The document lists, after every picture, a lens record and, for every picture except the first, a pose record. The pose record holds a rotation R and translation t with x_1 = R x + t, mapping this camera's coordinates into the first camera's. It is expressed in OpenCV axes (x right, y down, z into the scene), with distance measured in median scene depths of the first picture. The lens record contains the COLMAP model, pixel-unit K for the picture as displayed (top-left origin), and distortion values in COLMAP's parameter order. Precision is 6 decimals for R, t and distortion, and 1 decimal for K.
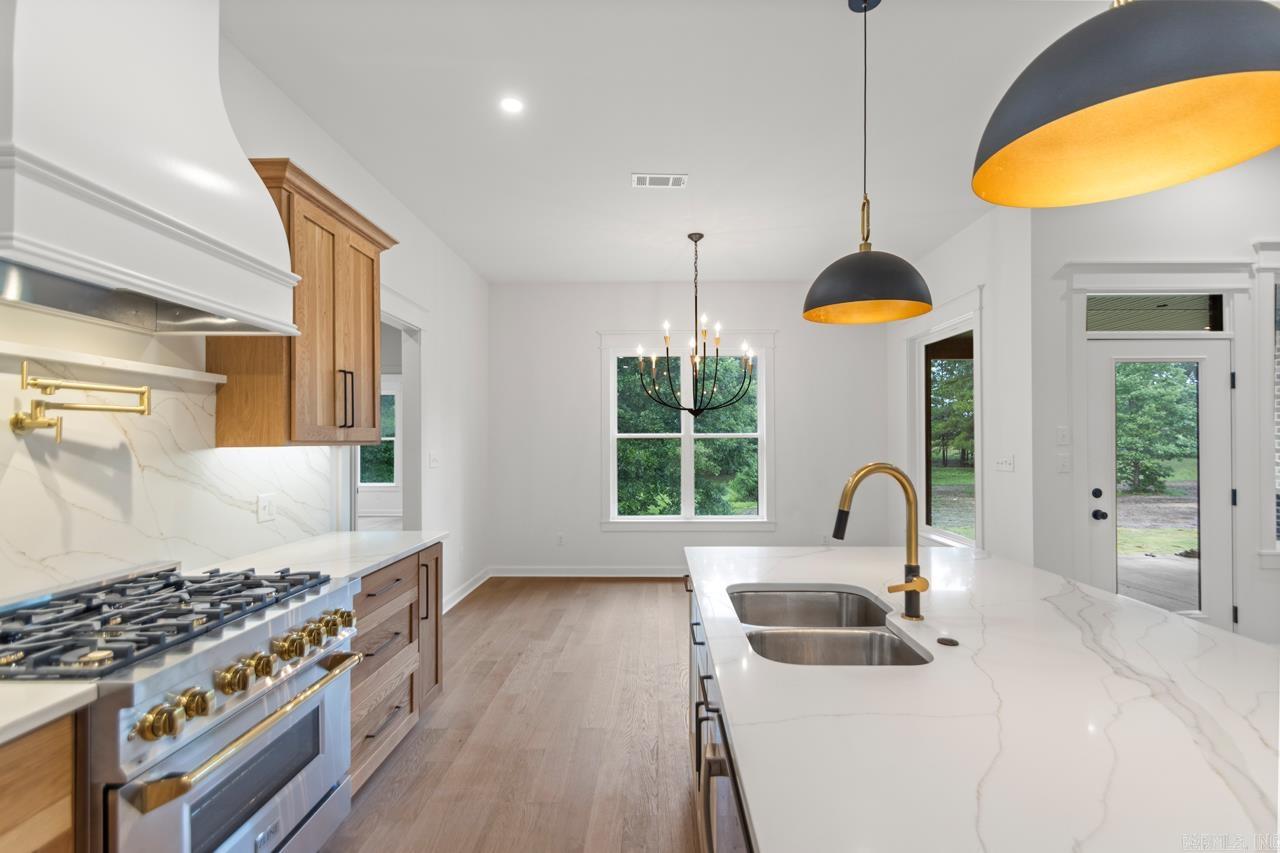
lens RADIAL K [[609.5, 0, 645.9], [0, 609.5, 433.8], [0, 0, 1]] dist [0.009313, 0.000289]
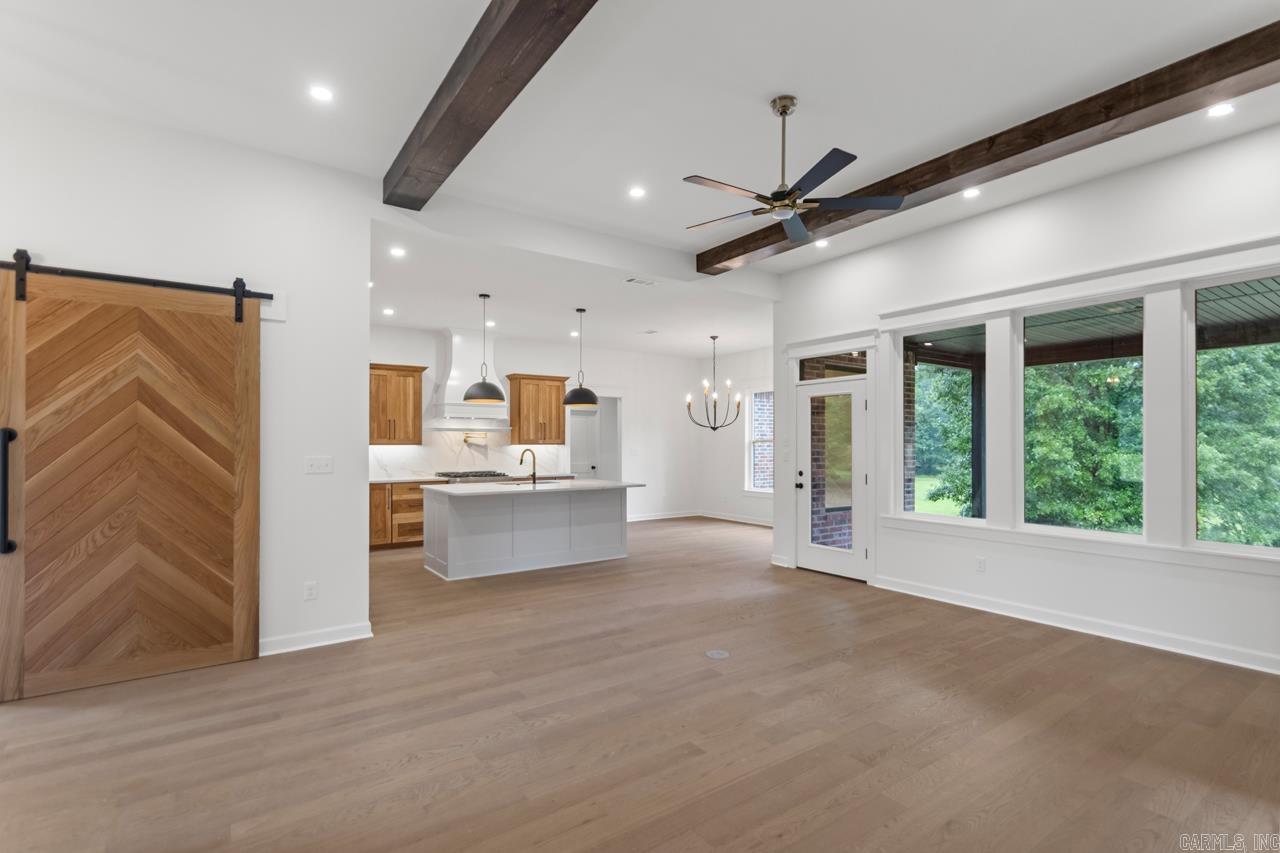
lens RADIAL K [[609.5, 0, 645.9], [0, 609.5, 433.8], [0, 0, 1]] dist [0.009313, 0.000289]
pose [[0.576392, -0.012805, -0.817073, 2.780325], [0.009855, 0.999913, -0.008718, -0.007731], [0.817114, -0.003027, 0.576468, -0.526567]]
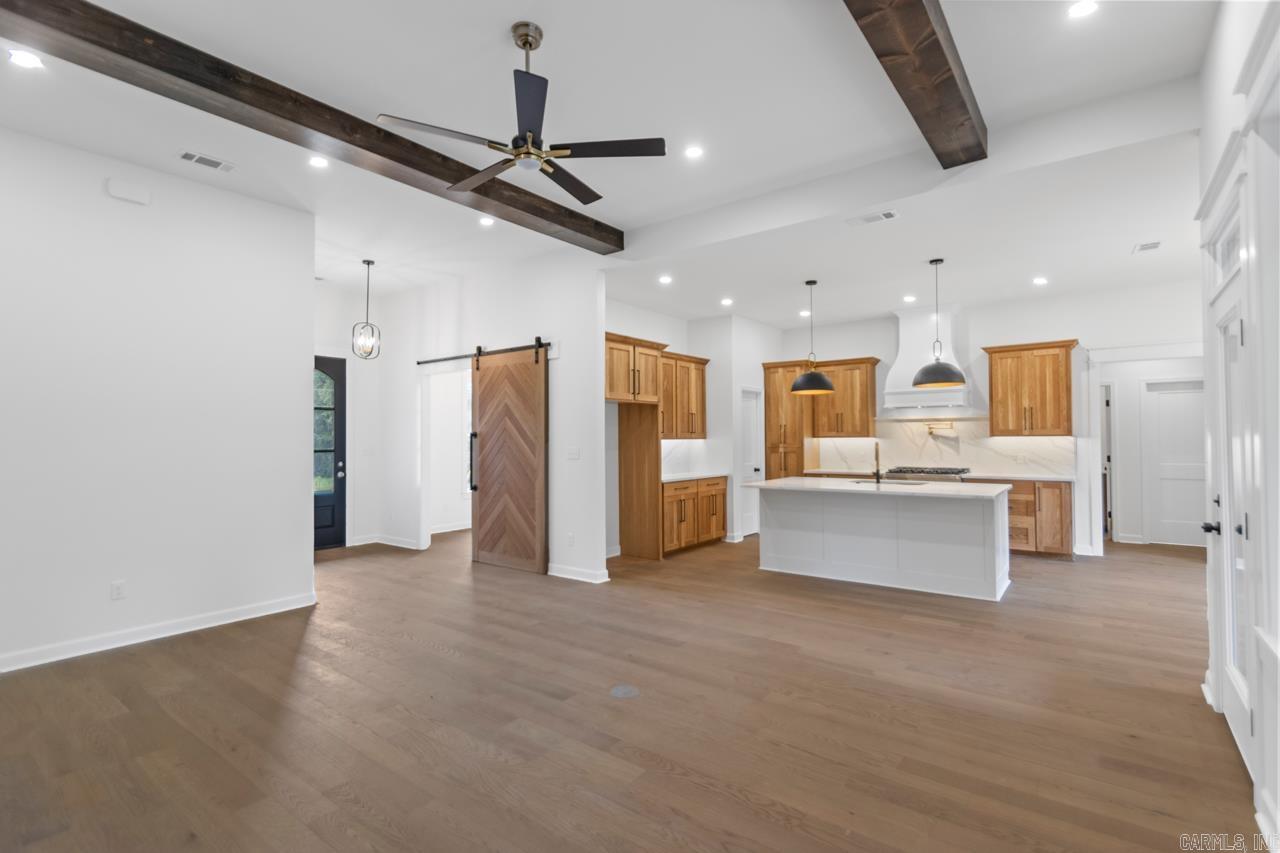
lens RADIAL K [[589.0, 0, 640.0], [0, 589.0, 426.5], [0, 0, 1]] dist [0.002904, 0.000153]
pose [[-0.606907, -0.009779, -0.794713, 2.591270], [0.017683, 0.999511, -0.025803, 0.012442], [0.794576, -0.029713, -0.606437, 1.271306]]
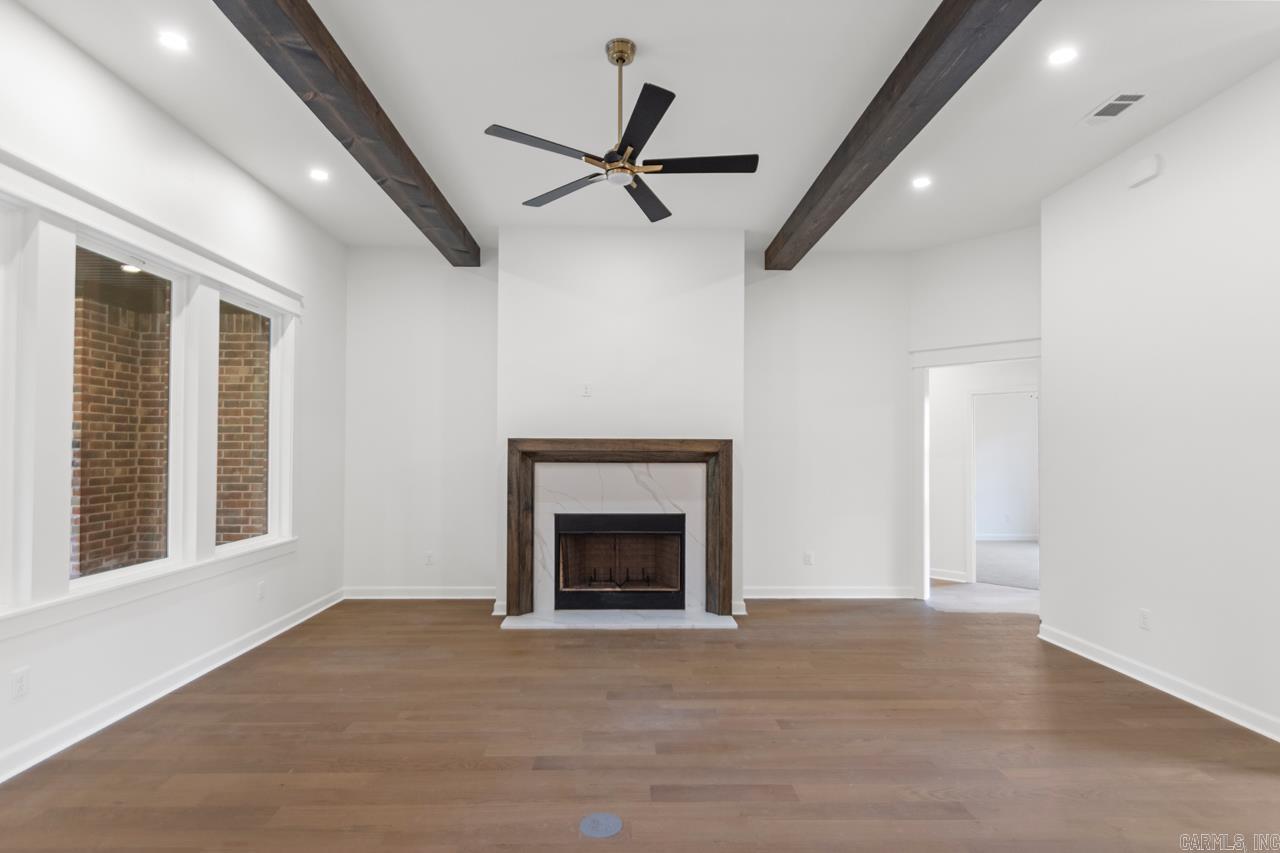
lens RADIAL K [[609.5, 0, 645.9], [0, 609.5, 433.8], [0, 0, 1]] dist [0.009313, 0.000289]
pose [[-0.040328, 0.023398, 0.998913, 0.770637], [-0.017759, 0.999551, -0.024130, -0.000944], [-0.999029, -0.018713, -0.039894, 0.473336]]
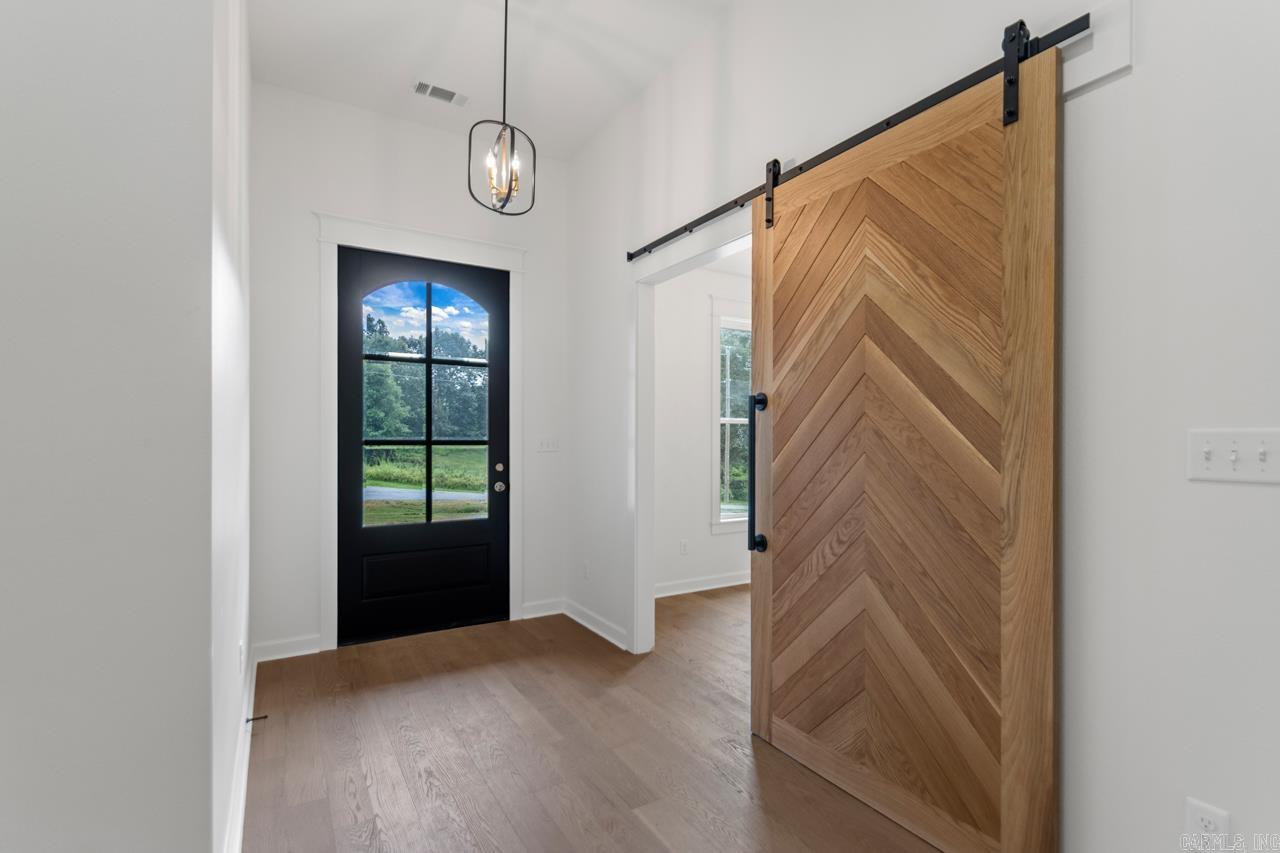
lens RADIAL K [[610.4, 0, 643.2], [0, 610.4, 441.7], [0, 0, 1]] dist [0.003633, 0.000207]
pose [[-0.858439, 0.001768, -0.512912, 1.656041], [0.005704, 0.999965, -0.006099, 0.040913], [0.512884, -0.008162, -0.858419, -0.113628]]
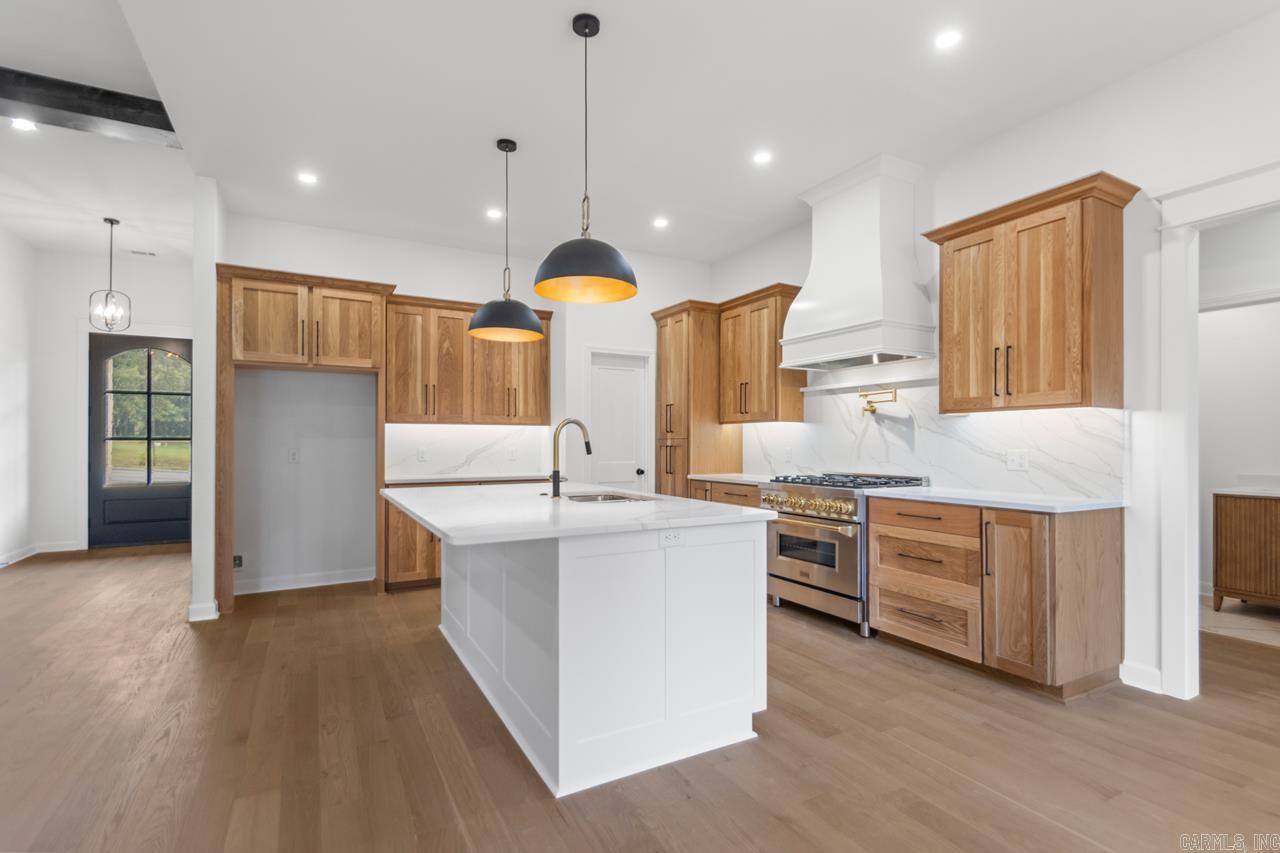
lens RADIAL K [[600.7, 0, 642.7], [0, 600.7, 438.7], [0, 0, 1]] dist [0.002839, 0.000321]
pose [[-0.871139, -0.001098, -0.491035, 0.712665], [0.007832, 0.999839, -0.016131, 0.091118], [0.490974, -0.017898, -0.870991, 1.757350]]
